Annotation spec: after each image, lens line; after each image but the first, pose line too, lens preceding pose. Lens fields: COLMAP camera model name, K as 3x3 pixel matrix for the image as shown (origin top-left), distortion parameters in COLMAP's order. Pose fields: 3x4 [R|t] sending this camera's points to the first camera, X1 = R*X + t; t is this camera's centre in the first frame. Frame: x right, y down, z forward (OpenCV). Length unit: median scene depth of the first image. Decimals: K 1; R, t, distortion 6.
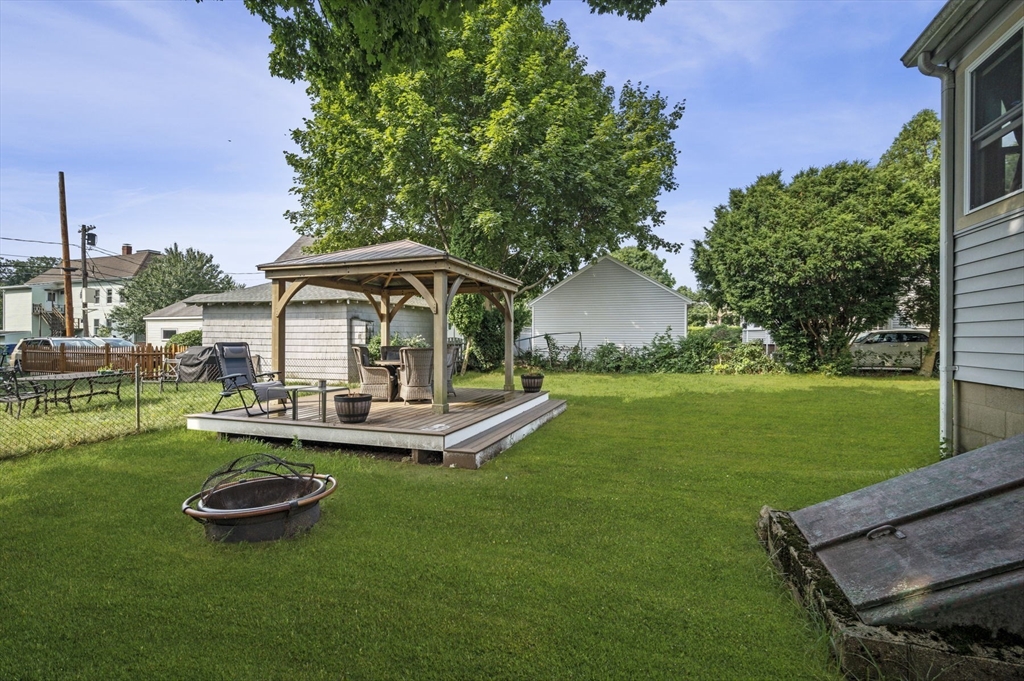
lens RADIAL K [[444.6, 0, 512.0], [0, 444.6, 340.5], [0, 0, 1]] dist [-0.000351, 0.000044]
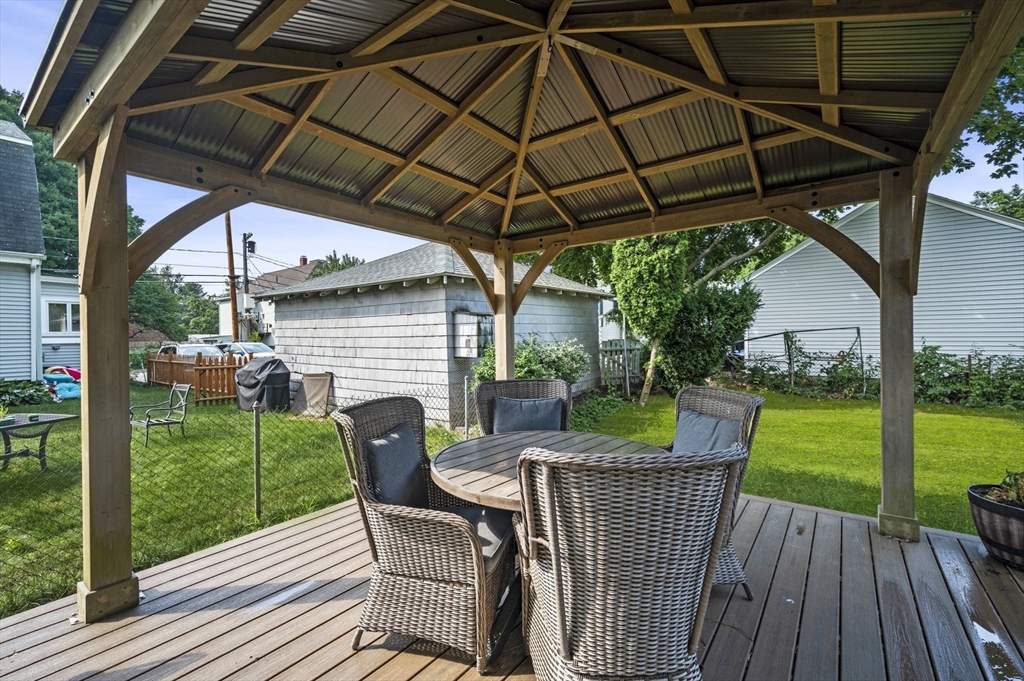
lens RADIAL K [[444.6, 0, 512.0], [0, 444.6, 340.5], [0, 0, 1]] dist [-0.000351, 0.000044]
pose [[0.950532, -0.010834, -0.310438, -0.113508], [0.012695, 0.999912, 0.003975, -0.013509], [0.310367, -0.007720, 0.950585, 0.470801]]
